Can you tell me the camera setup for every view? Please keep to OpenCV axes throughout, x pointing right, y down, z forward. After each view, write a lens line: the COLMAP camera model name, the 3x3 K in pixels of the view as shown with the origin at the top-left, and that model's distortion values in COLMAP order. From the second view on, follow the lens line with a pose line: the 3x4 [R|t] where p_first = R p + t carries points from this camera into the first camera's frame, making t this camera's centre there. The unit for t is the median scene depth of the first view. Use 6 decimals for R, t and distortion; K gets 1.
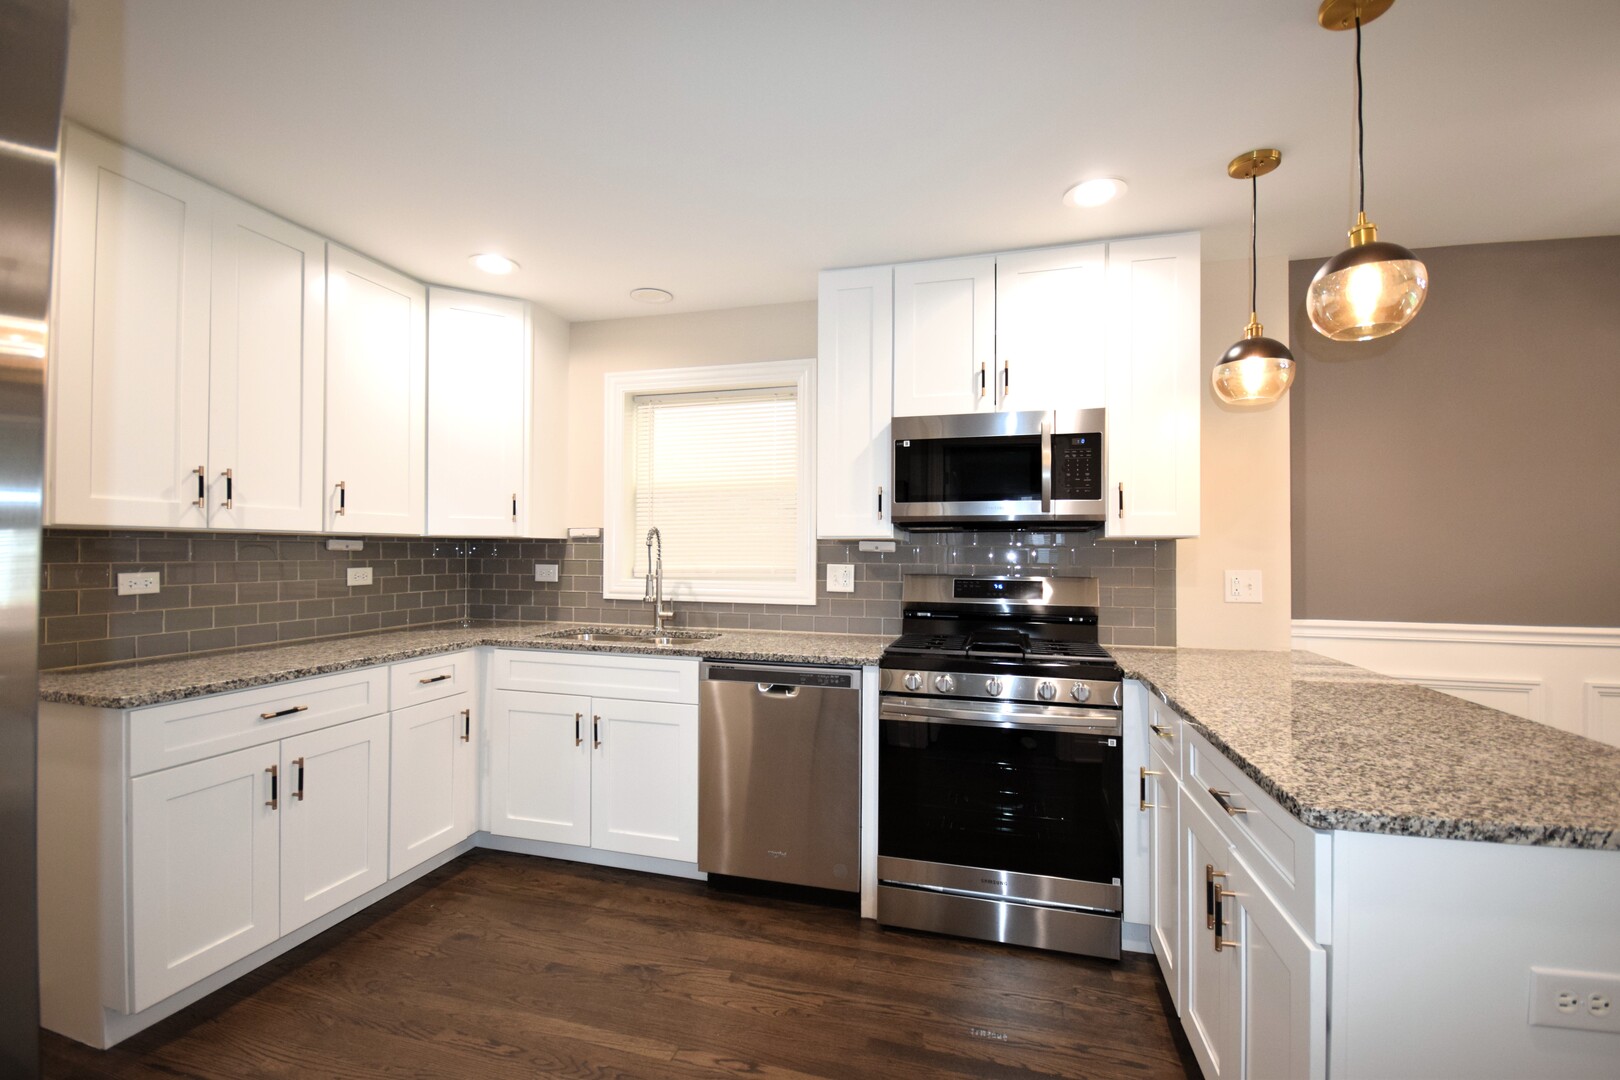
lens RADIAL K [[707.9, 0, 788.9], [0, 707.9, 548.4], [0, 0, 1]] dist [-0.000877, -0.000265]
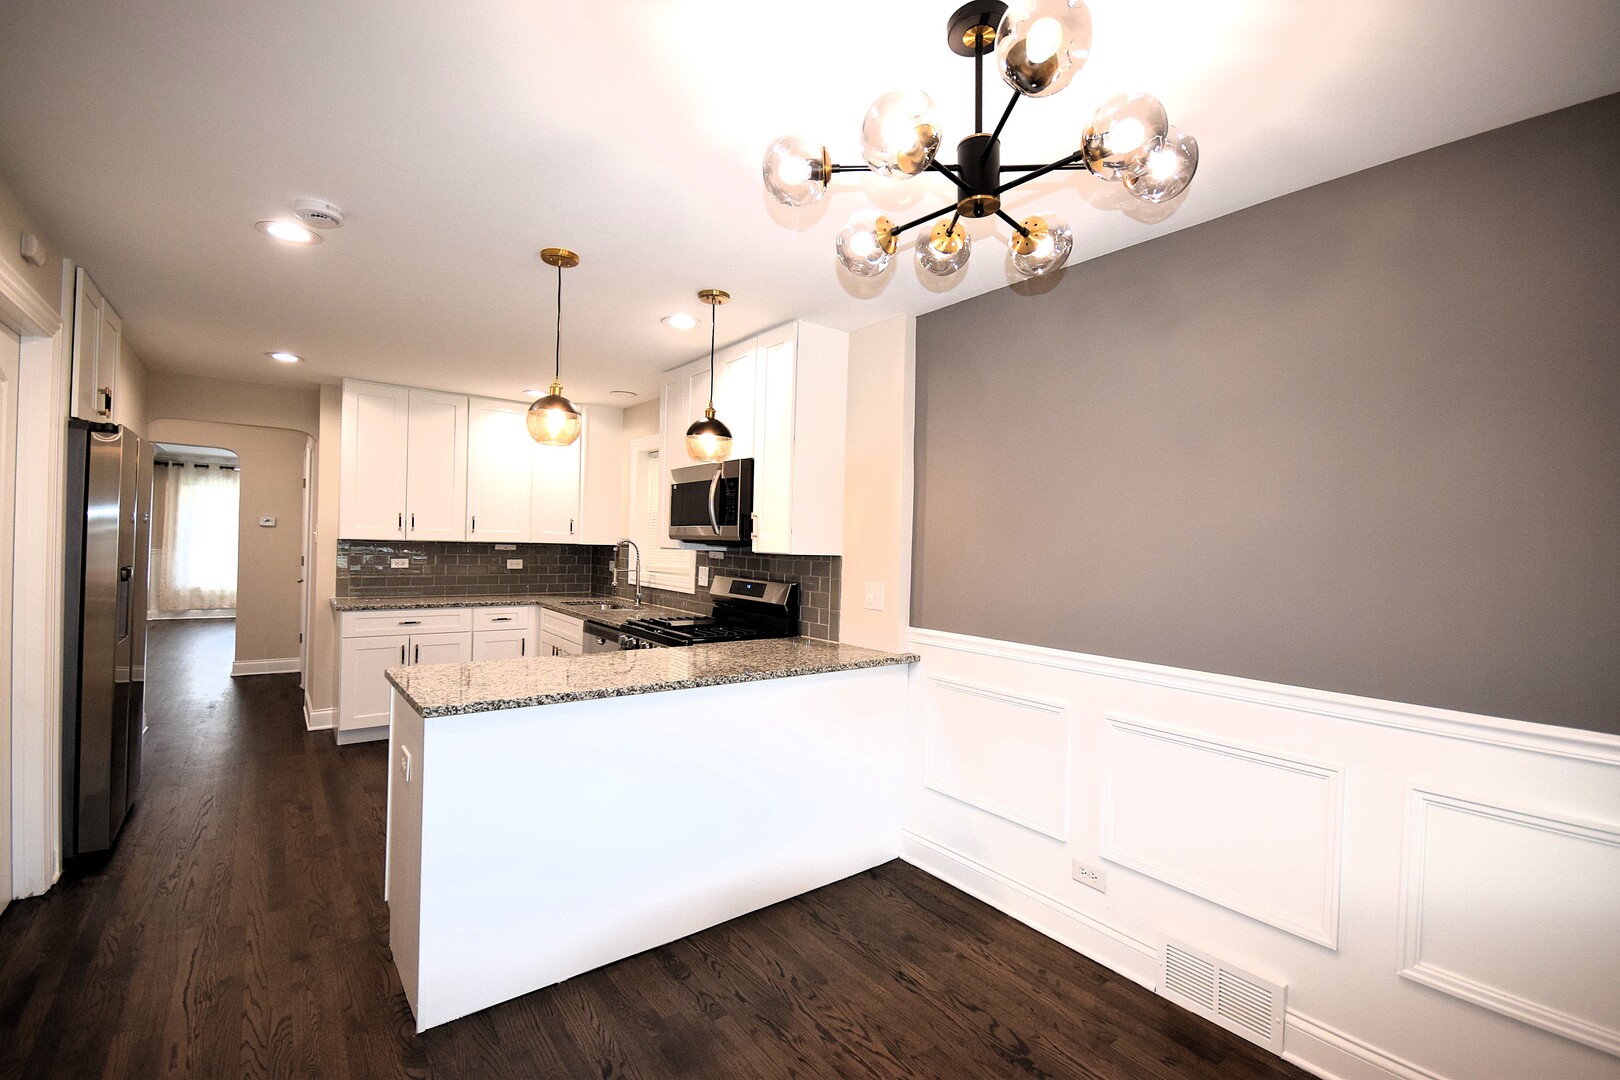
lens RADIAL K [[707.9, 0, 788.9], [0, 707.9, 548.4], [0, 0, 1]] dist [-0.000877, -0.000265]
pose [[0.791584, 0.019665, -0.610744, 1.282761], [-0.017651, 0.999801, 0.009315, -0.037006], [0.610806, 0.003407, 0.791773, -0.033016]]
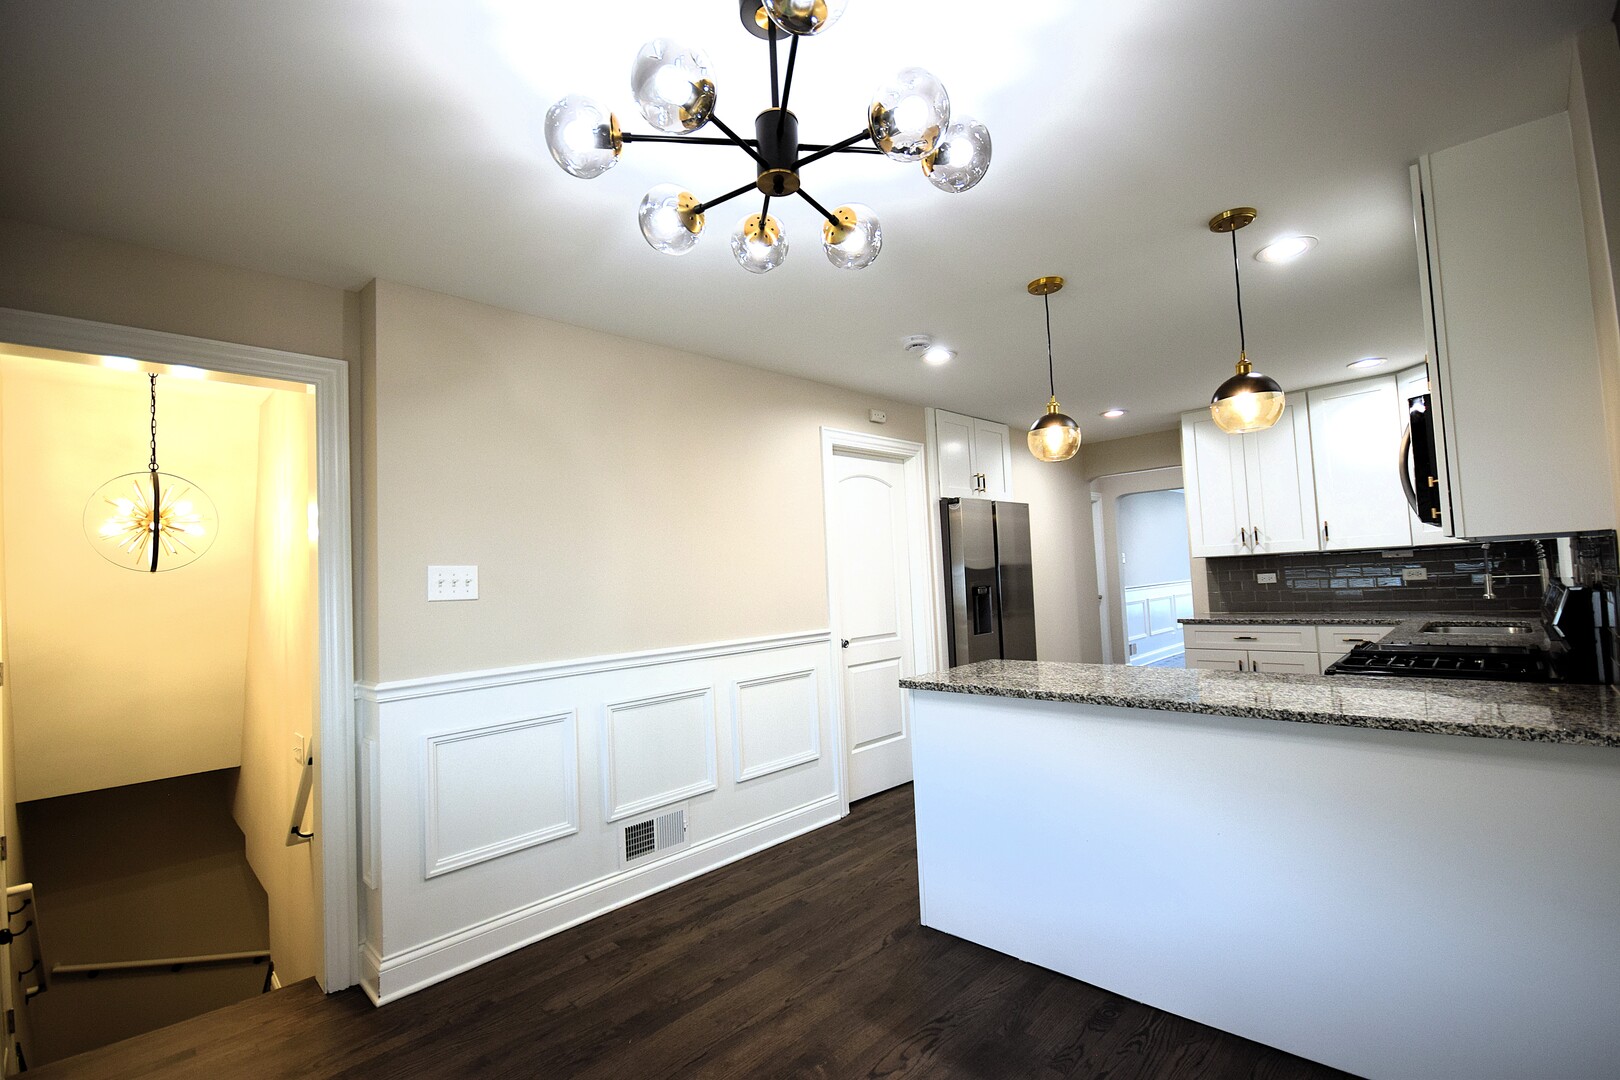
lens RADIAL K [[700.3, 0, 810.0], [0, 700.3, 540.0], [0, 0, 1]] dist [0.001593, 0.000225]
pose [[-0.473421, -0.033147, -0.880212, 1.498431], [0.051200, 0.996566, -0.065067, -0.001316], [0.879347, -0.075871, -0.470098, 0.687963]]
